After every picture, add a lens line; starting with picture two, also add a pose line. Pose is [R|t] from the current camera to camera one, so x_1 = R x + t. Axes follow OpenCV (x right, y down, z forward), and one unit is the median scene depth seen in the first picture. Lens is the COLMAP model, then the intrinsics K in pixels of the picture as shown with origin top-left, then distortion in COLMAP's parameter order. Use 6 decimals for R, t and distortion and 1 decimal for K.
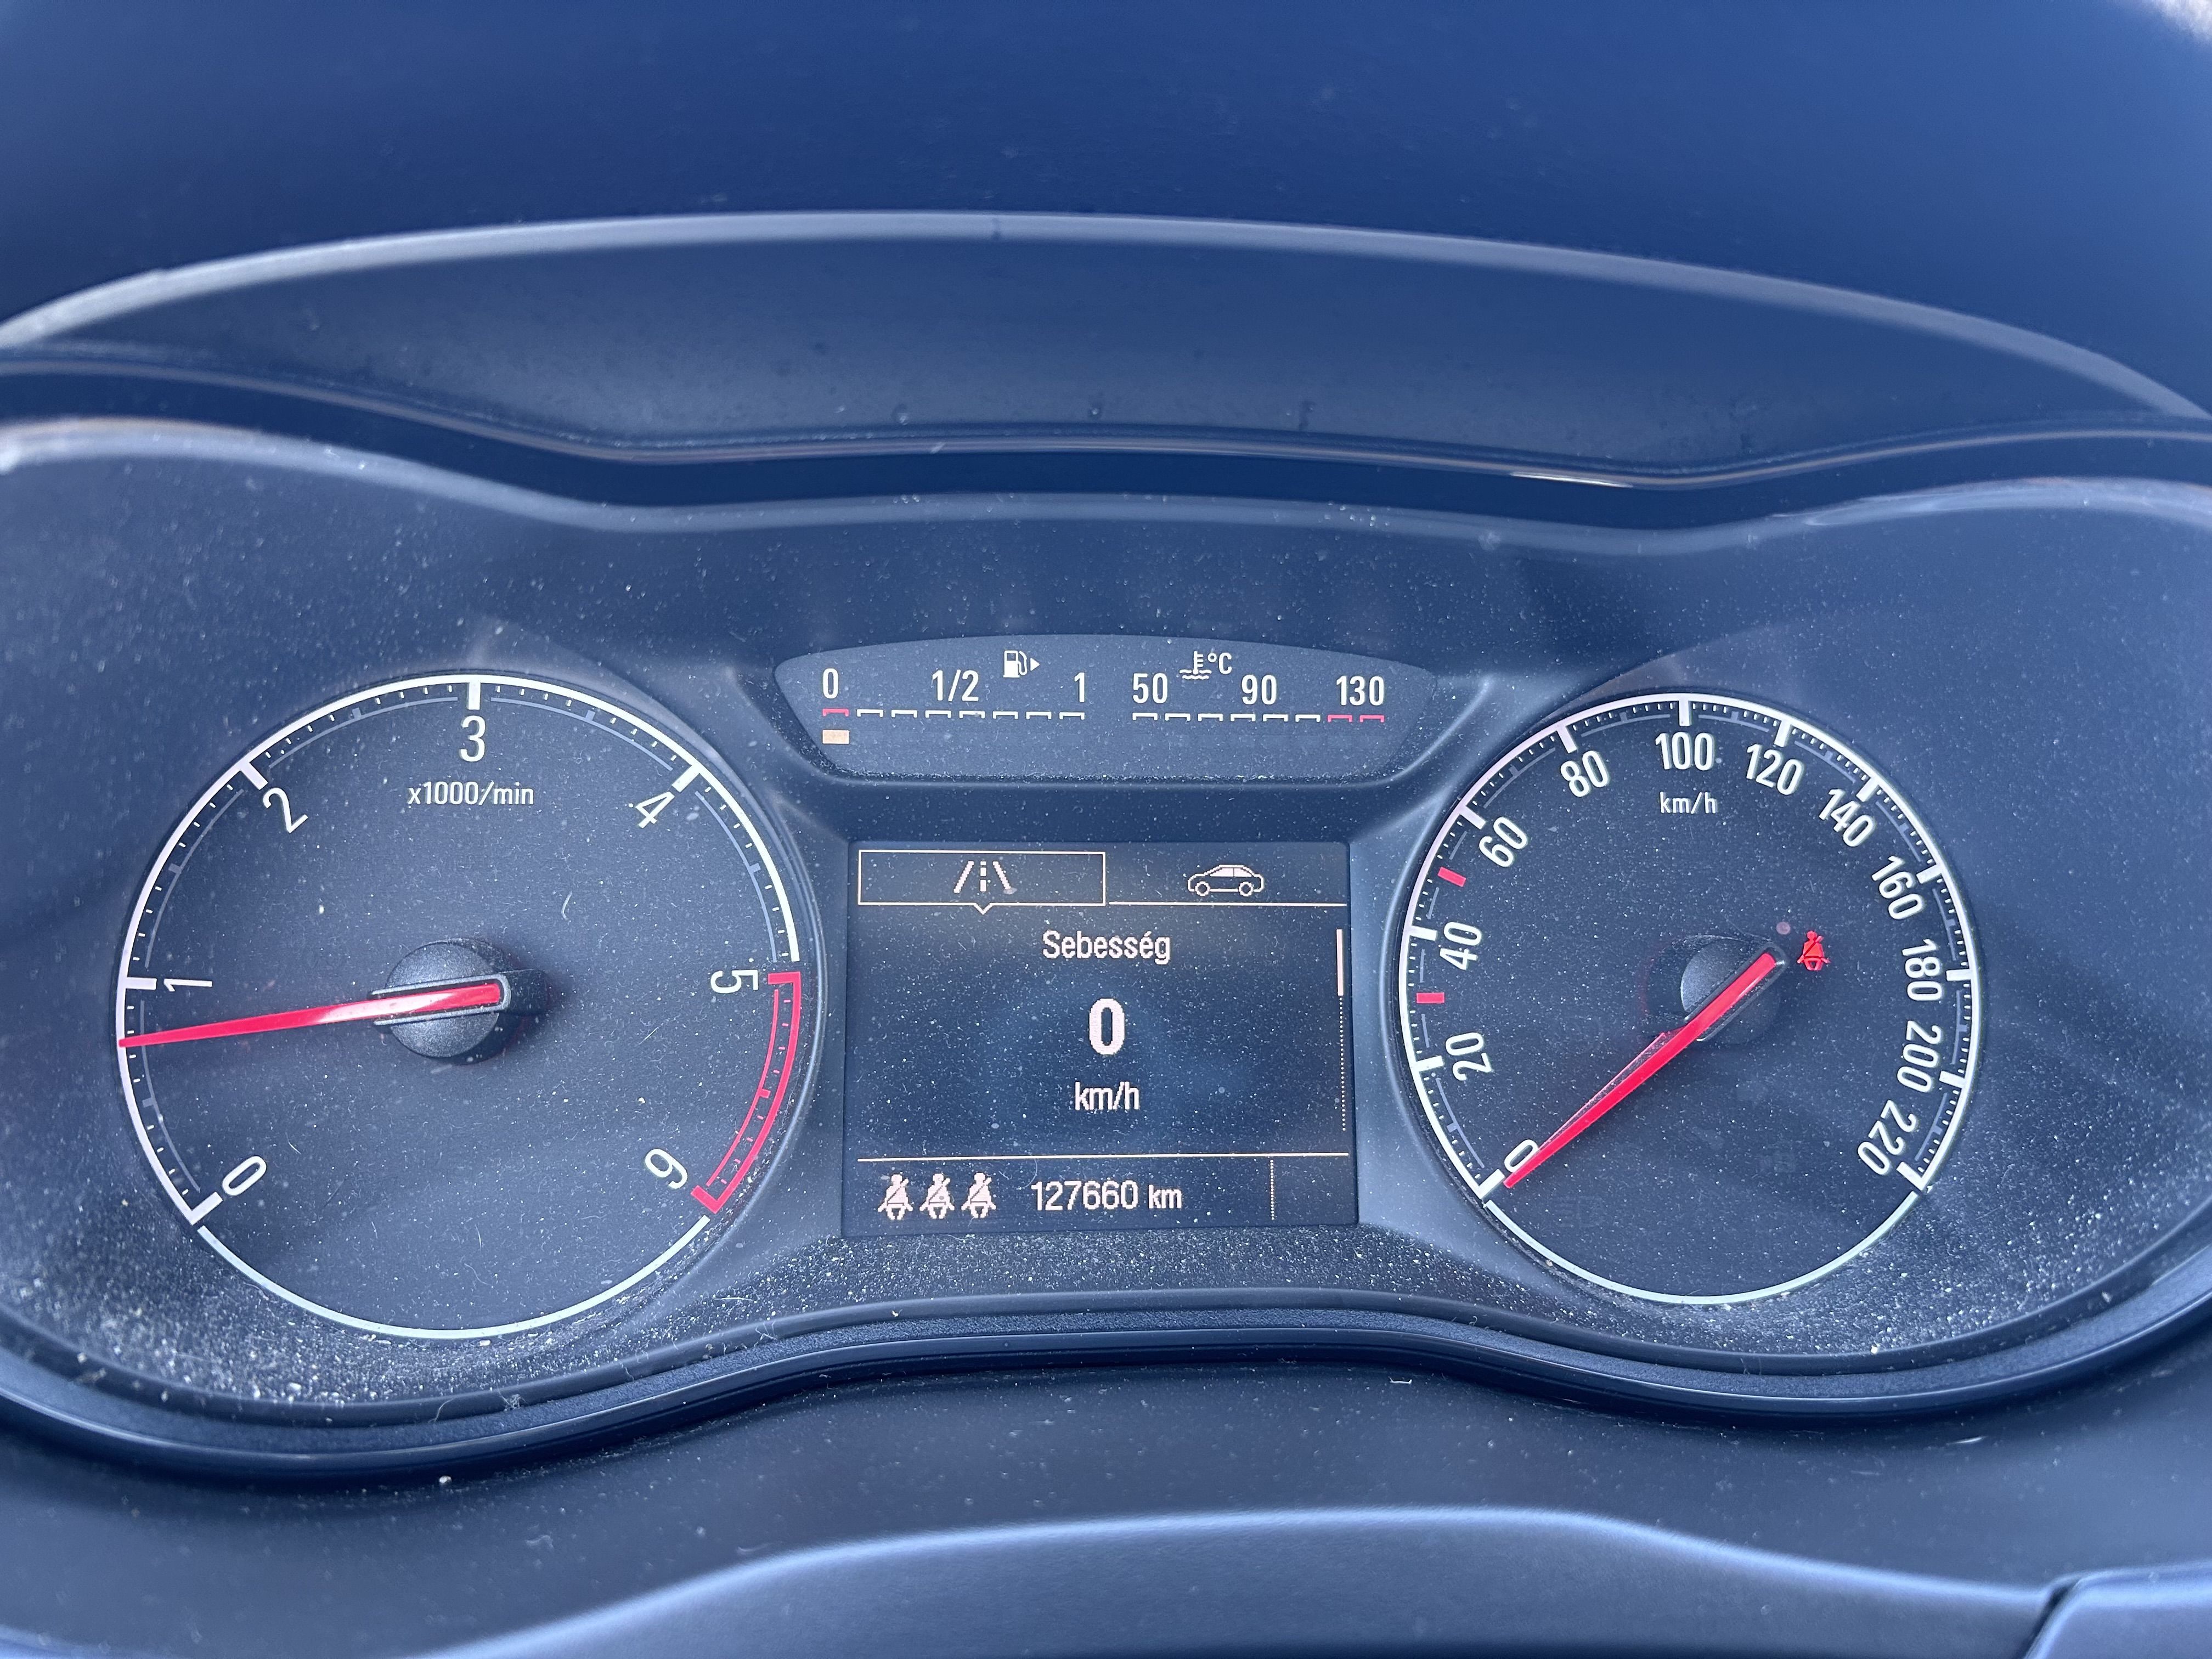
lens RADIAL K [[1675.0, 0, 1111.6], [0, 1675.0, 835.6], [0, 0, 1]] dist [0.057043, -0.053437]
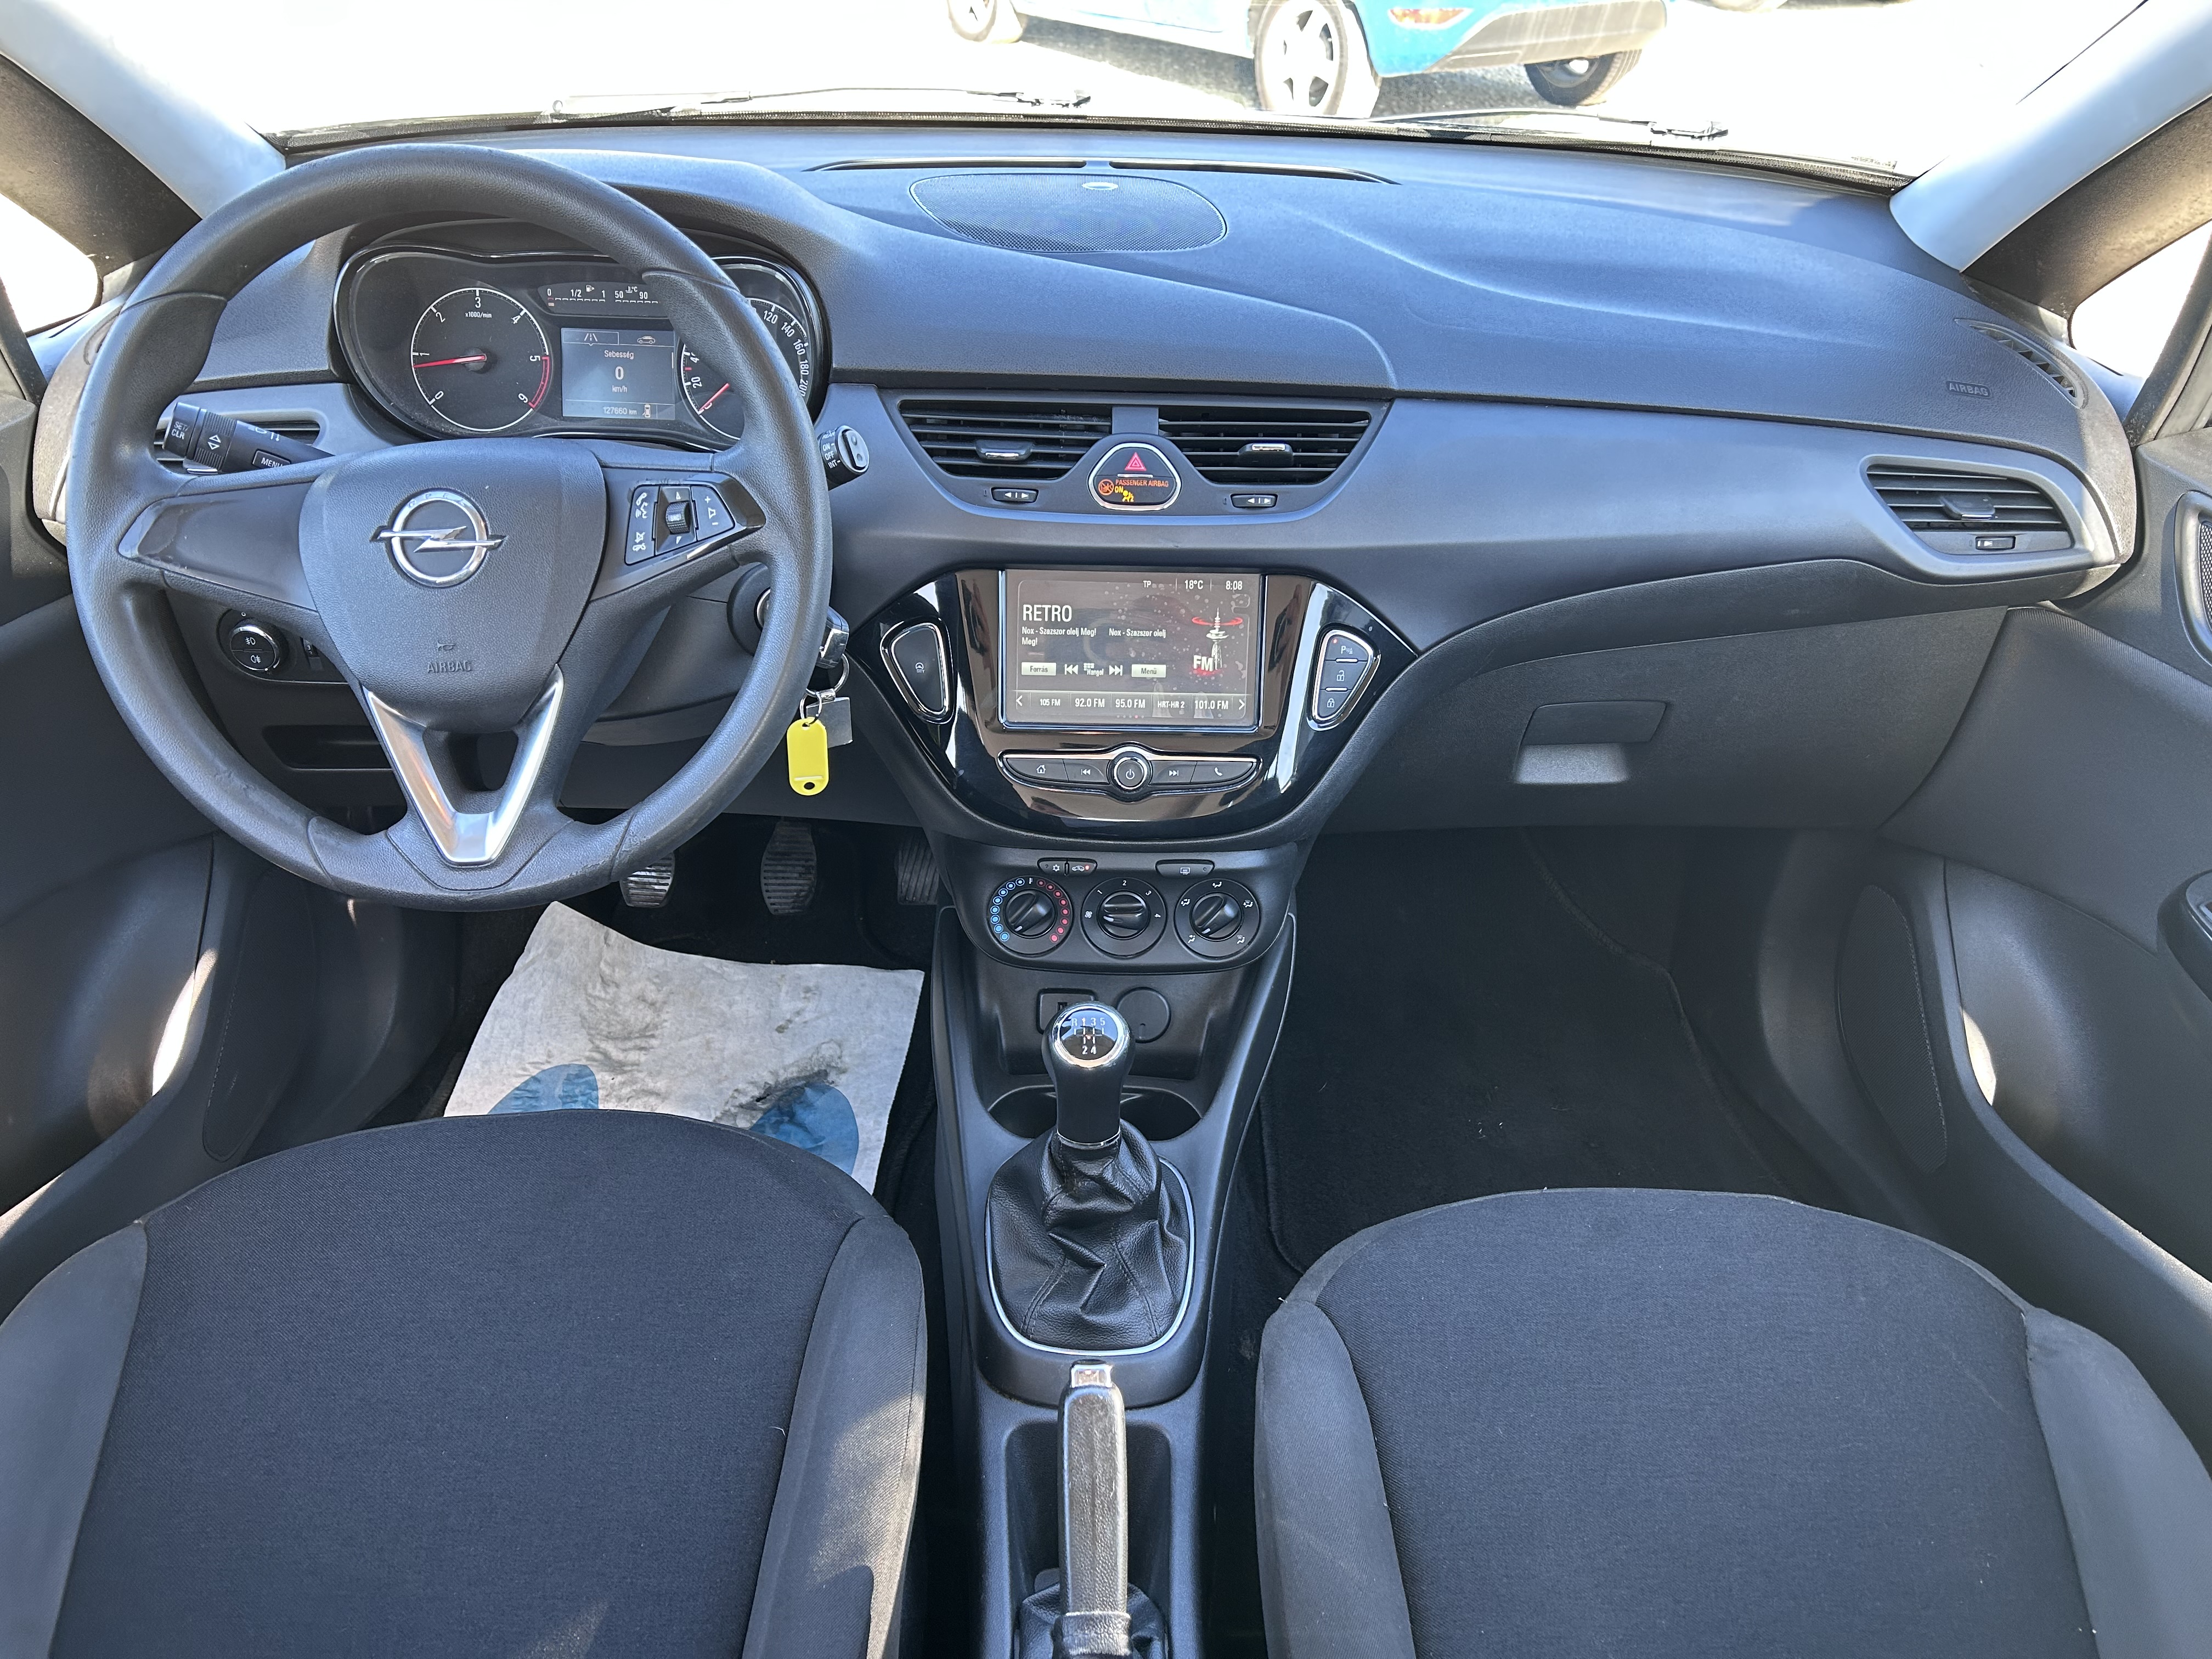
lens RADIAL K [[1675.0, 0, 1102.2], [0, 1675.0, 847.5], [0, 0, 1]] dist [0.057043, -0.053437]
pose [[0.989883, 0.065804, -0.125708, 1.940691], [-0.024526, 0.951974, 0.305195, -0.089136], [0.139753, -0.299025, 0.943956, -3.494900]]
